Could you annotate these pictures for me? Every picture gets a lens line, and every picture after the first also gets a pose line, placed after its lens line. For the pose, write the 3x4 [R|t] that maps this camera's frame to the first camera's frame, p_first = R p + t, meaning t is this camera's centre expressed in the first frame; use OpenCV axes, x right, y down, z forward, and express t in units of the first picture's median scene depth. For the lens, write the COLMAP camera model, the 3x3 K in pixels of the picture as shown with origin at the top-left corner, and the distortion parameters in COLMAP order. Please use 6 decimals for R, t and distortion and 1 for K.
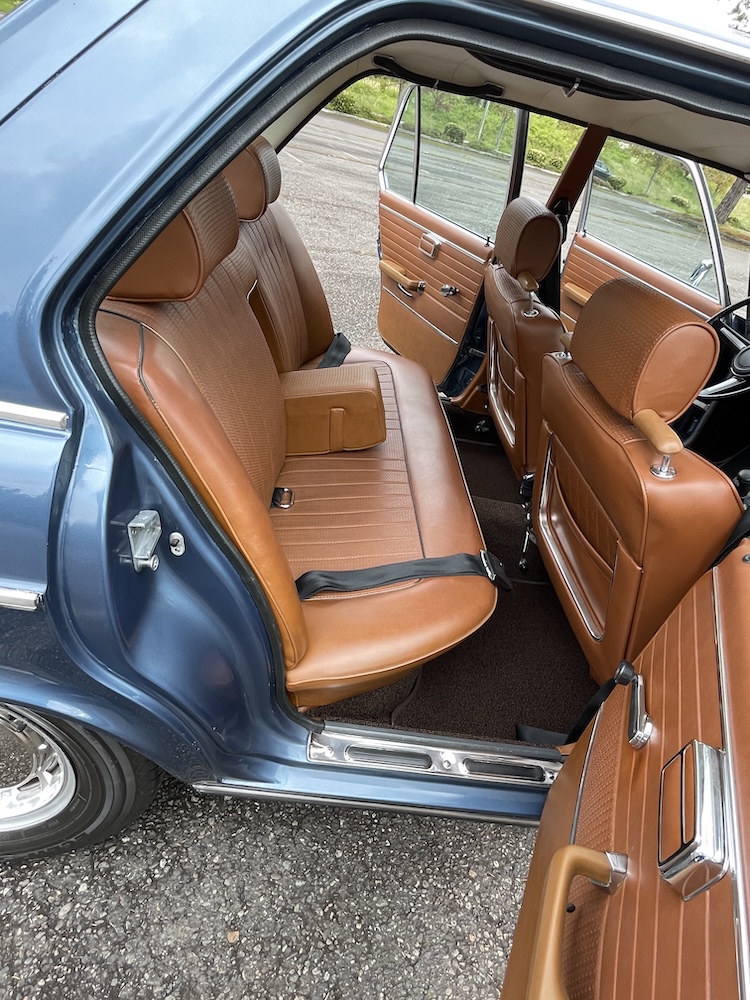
lens RADIAL K [[553.9, 0, 375.0], [0, 553.9, 500.0], [0, 0, 1]] dist [-0.003055, 0.002030]
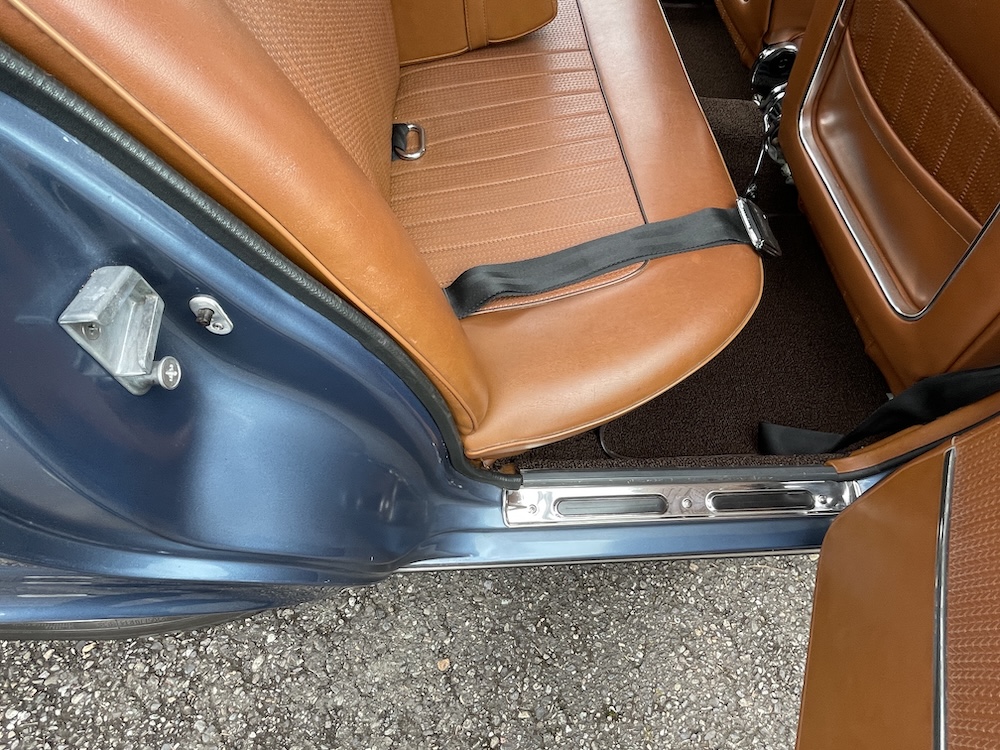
lens RADIAL K [[553.9, 0, 498.4], [0, 553.9, 370.2], [0, 0, 1]] dist [-0.003055, 0.002030]
pose [[0.993323, -0.097266, -0.062031, -0.058535], [0.114573, 0.894570, 0.431993, -0.038926], [0.013473, -0.436216, 0.899741, 0.374541]]
